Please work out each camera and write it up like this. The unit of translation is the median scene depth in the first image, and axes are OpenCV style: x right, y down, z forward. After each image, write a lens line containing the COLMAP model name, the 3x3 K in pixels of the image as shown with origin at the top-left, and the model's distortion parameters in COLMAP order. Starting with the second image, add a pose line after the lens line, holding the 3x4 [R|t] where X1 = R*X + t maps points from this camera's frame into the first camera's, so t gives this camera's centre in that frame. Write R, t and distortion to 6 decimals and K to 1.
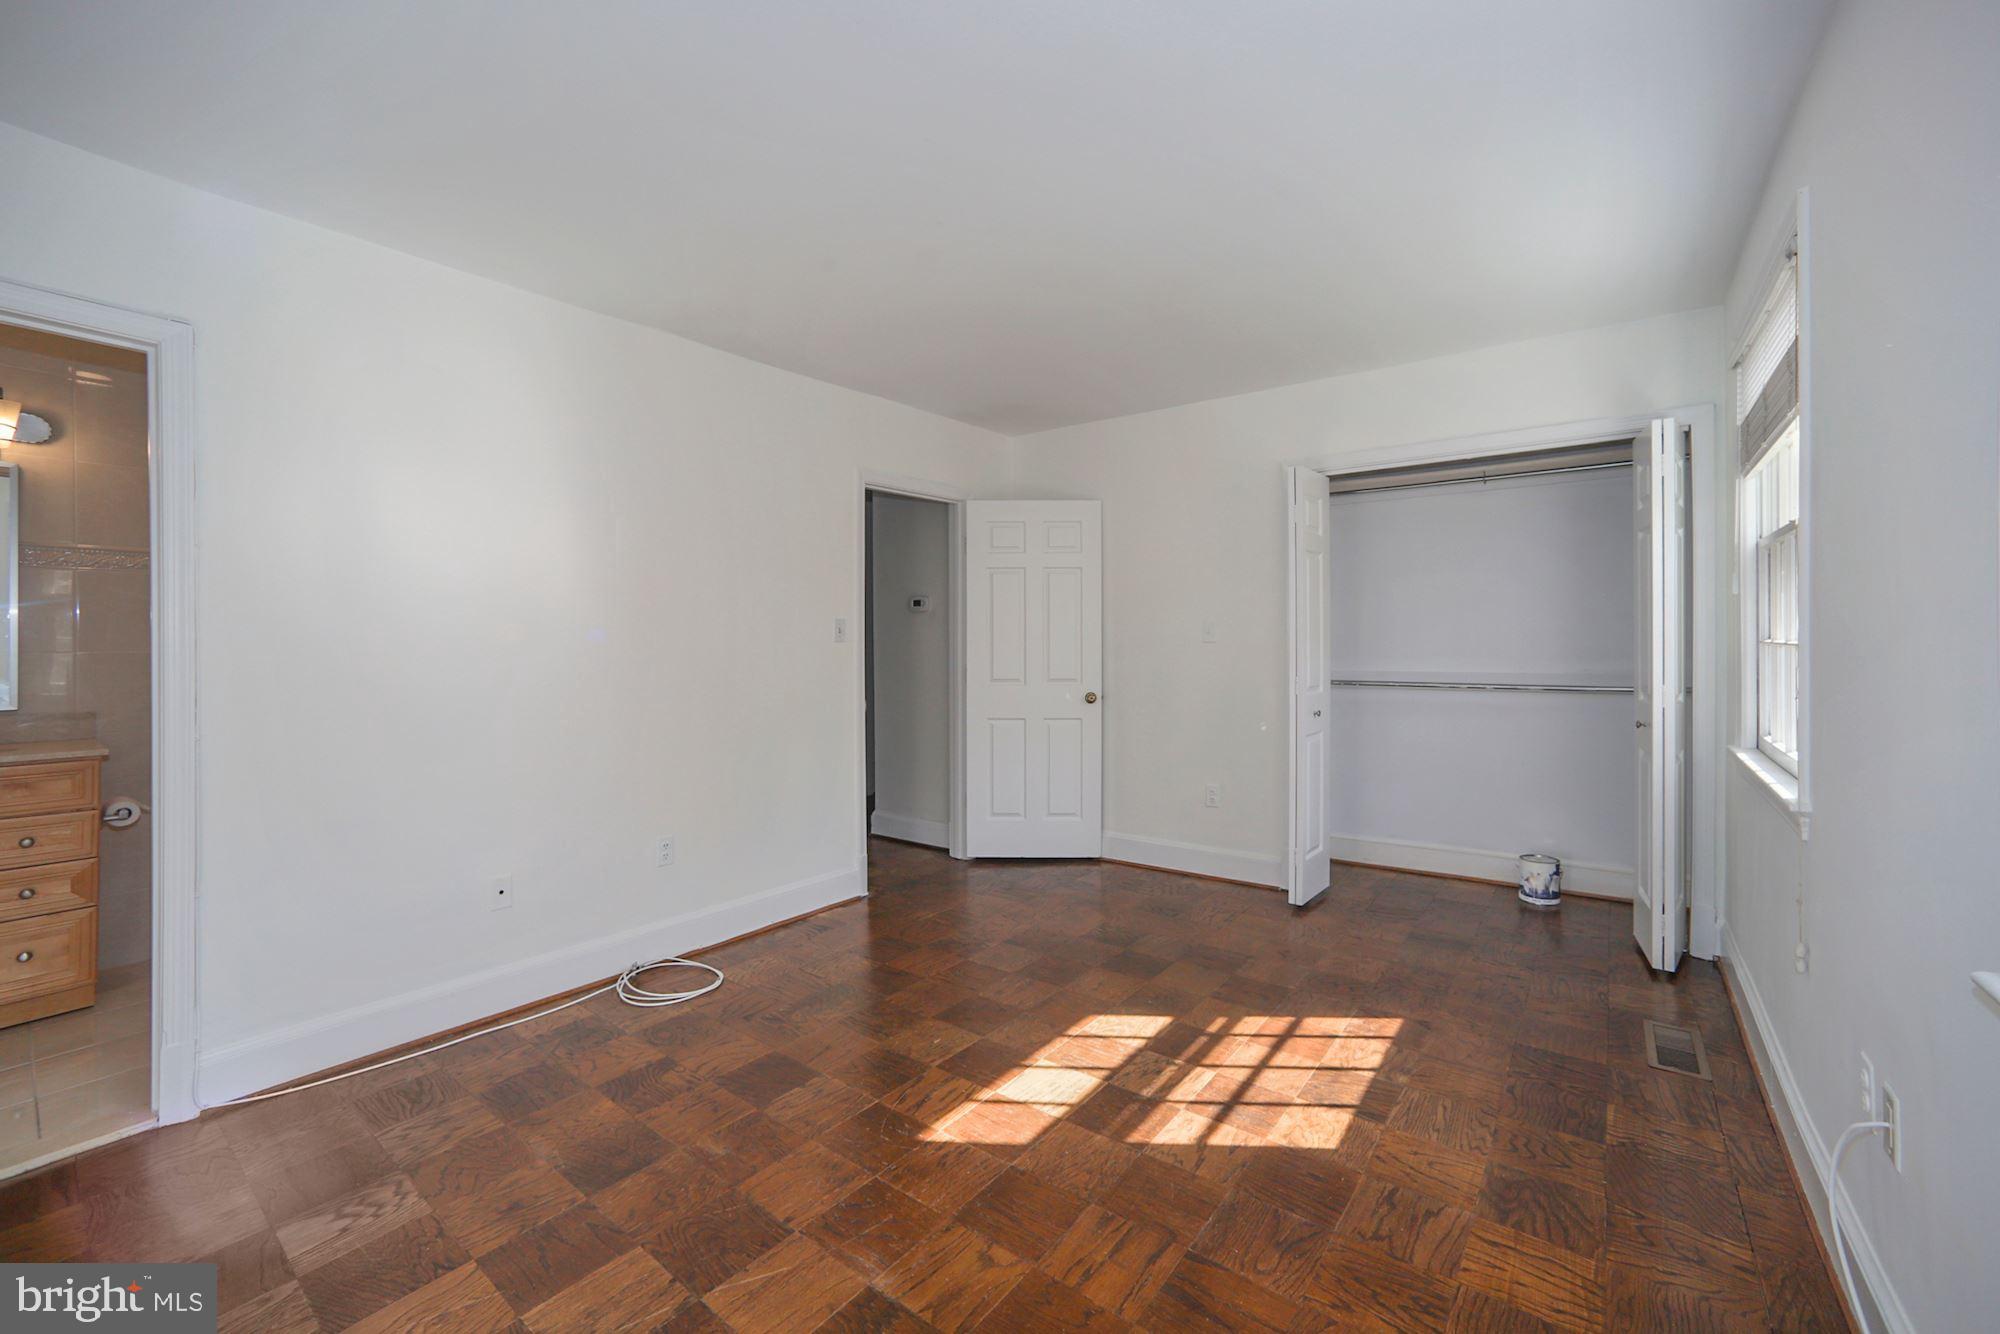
lens RADIAL K [[805.0, 0, 999.2], [0, 805.0, 644.6], [0, 0, 1]] dist [-0.067045, 0.029308]
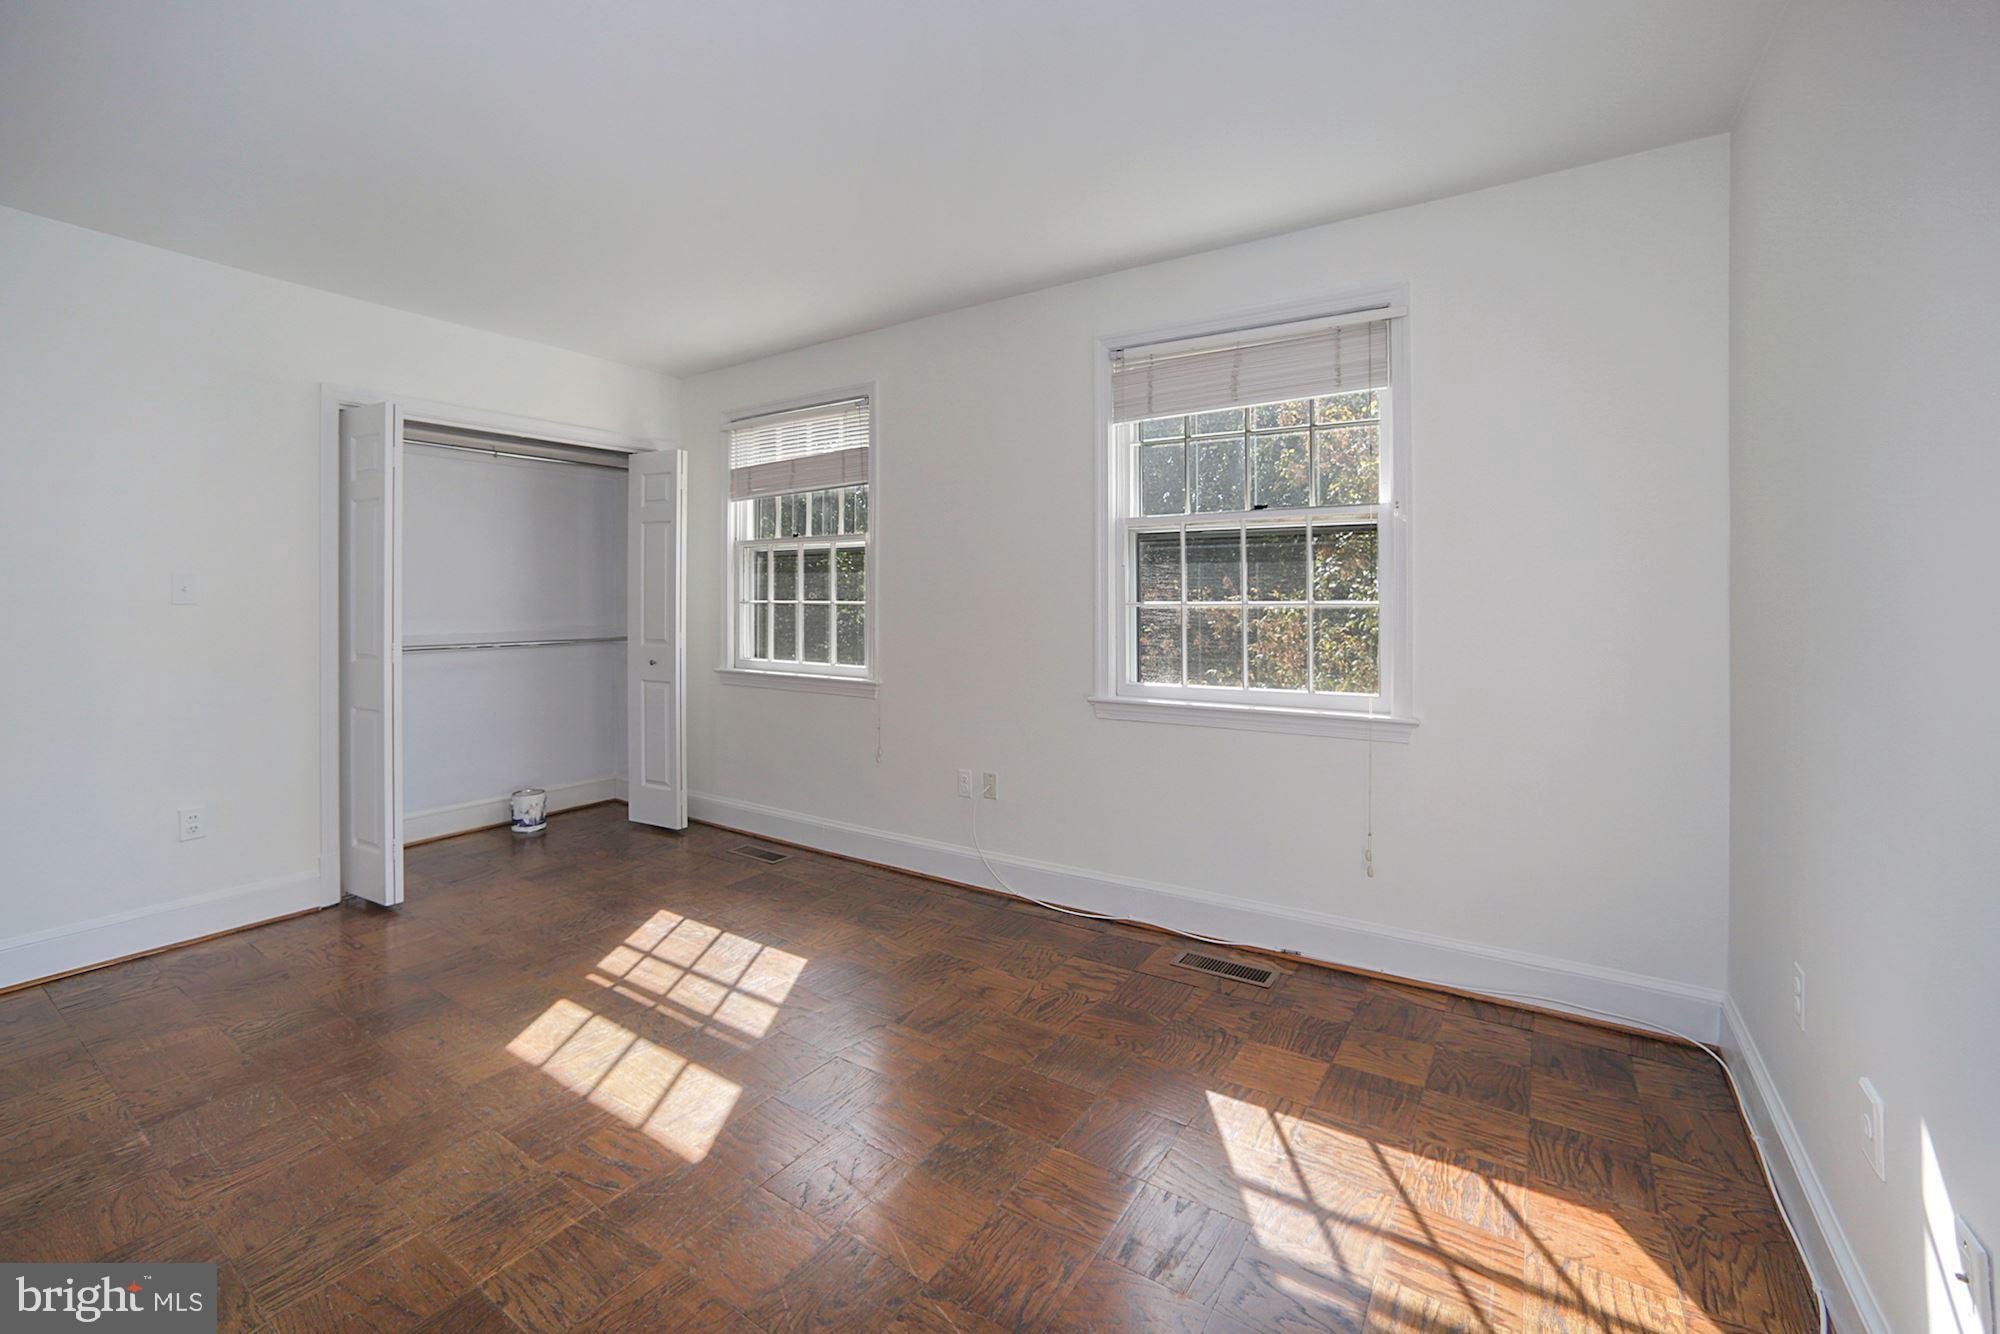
lens RADIAL K [[842.8, 0, 995.2], [0, 842.8, 574.4], [0, 0, 1]] dist [-0.024651, 0.000005]
pose [[-0.068420, 0.036015, 0.997006, -0.838027], [0.012234, 0.999303, -0.035258, 0.009070], [-0.997582, 0.009785, -0.068813, 0.571753]]
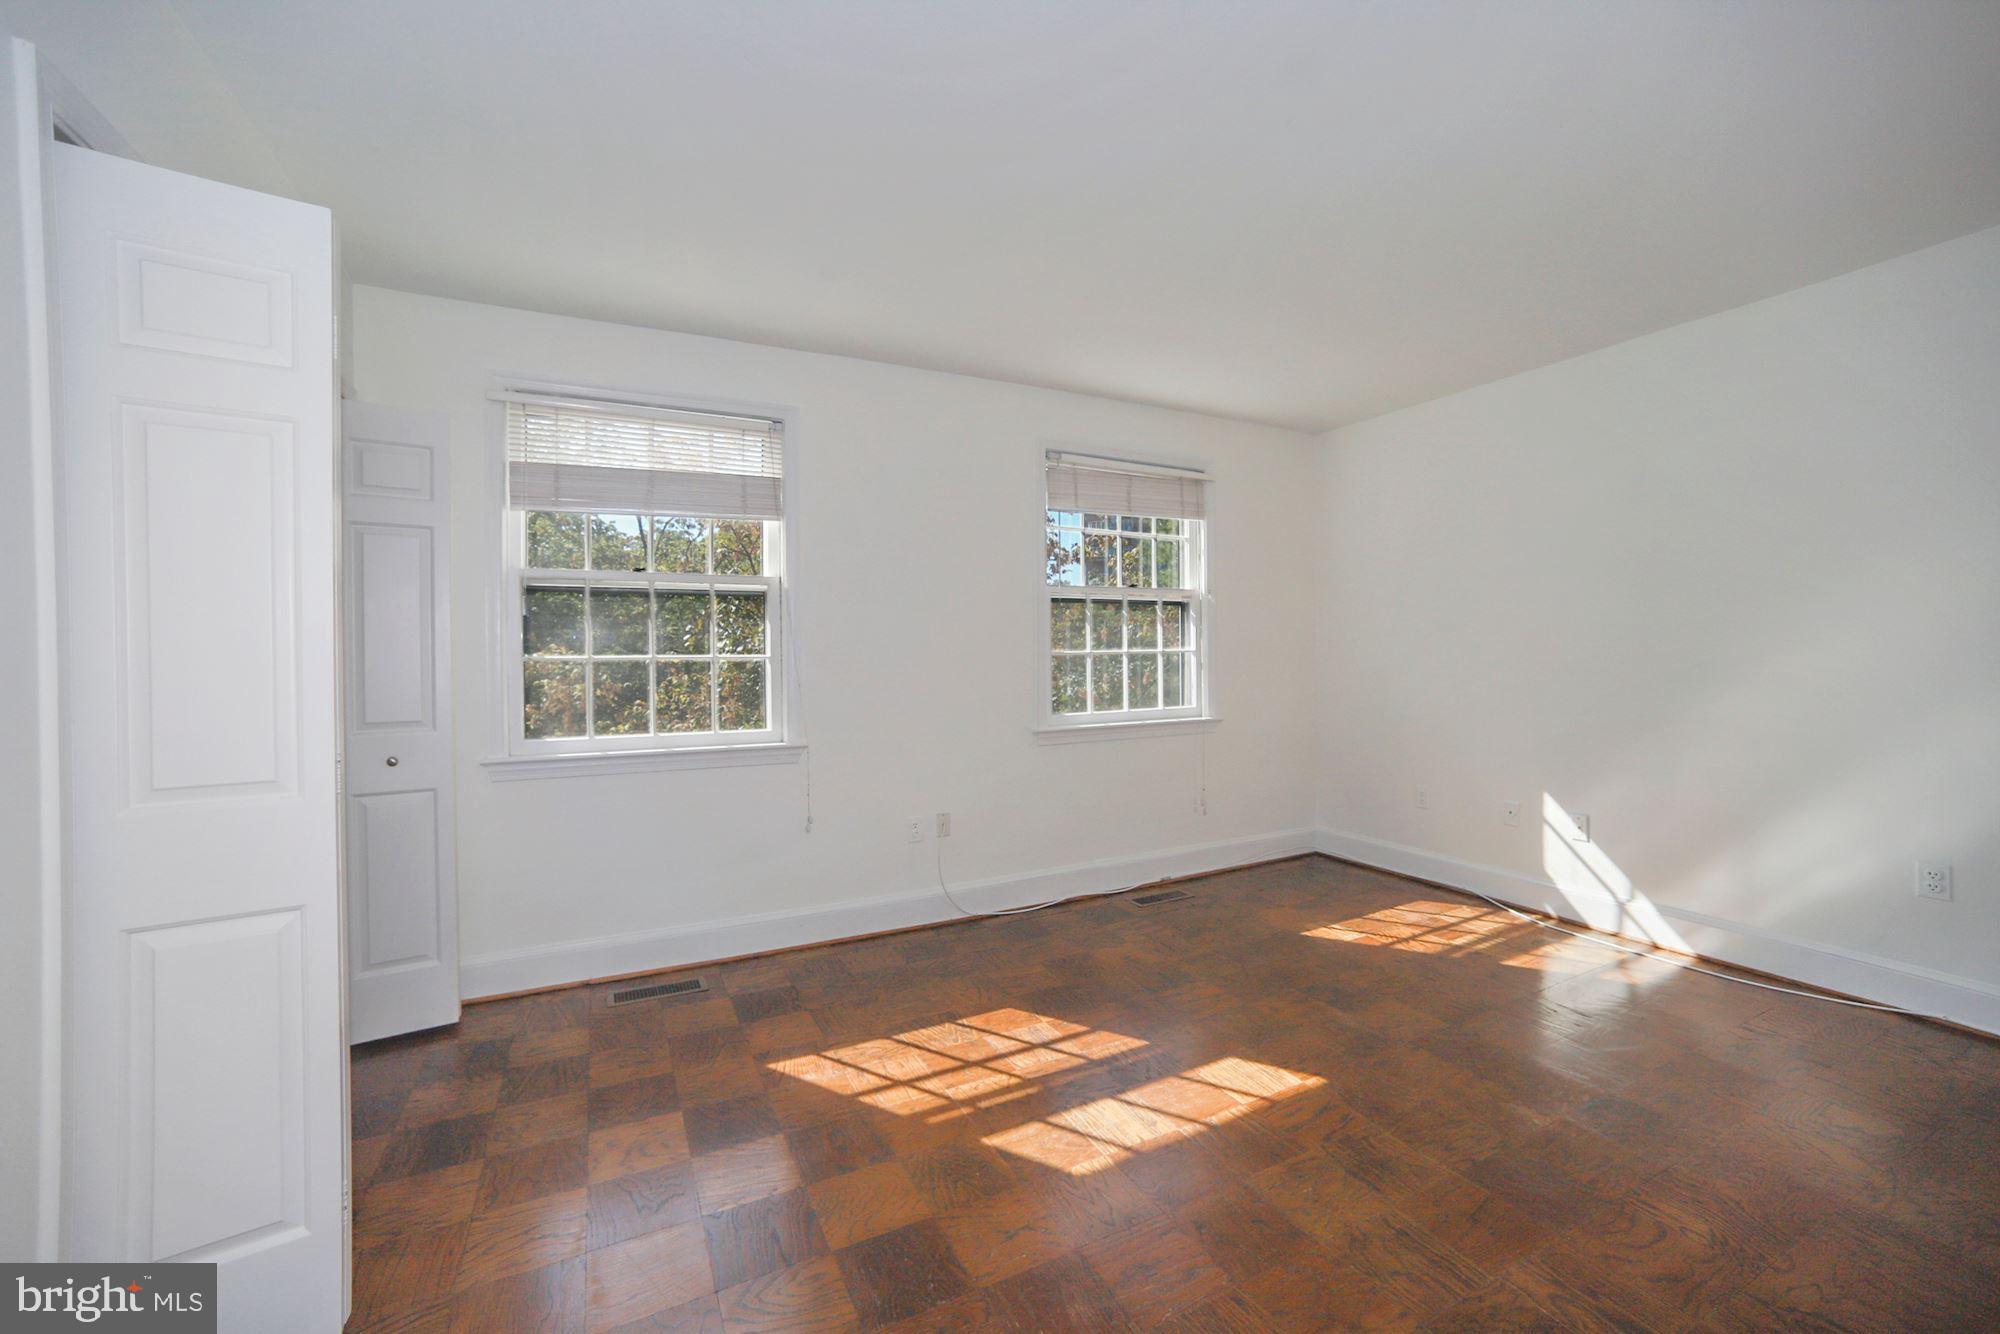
lens RADIAL K [[805.0, 0, 999.2], [0, 805.0, 644.6], [0, 0, 1]] dist [-0.067045, 0.029308]
pose [[-0.907237, 0.024034, 0.419933, -0.129642], [0.025155, 0.999679, -0.002868, -0.003965], [-0.419868, 0.007962, -0.907550, 1.727428]]
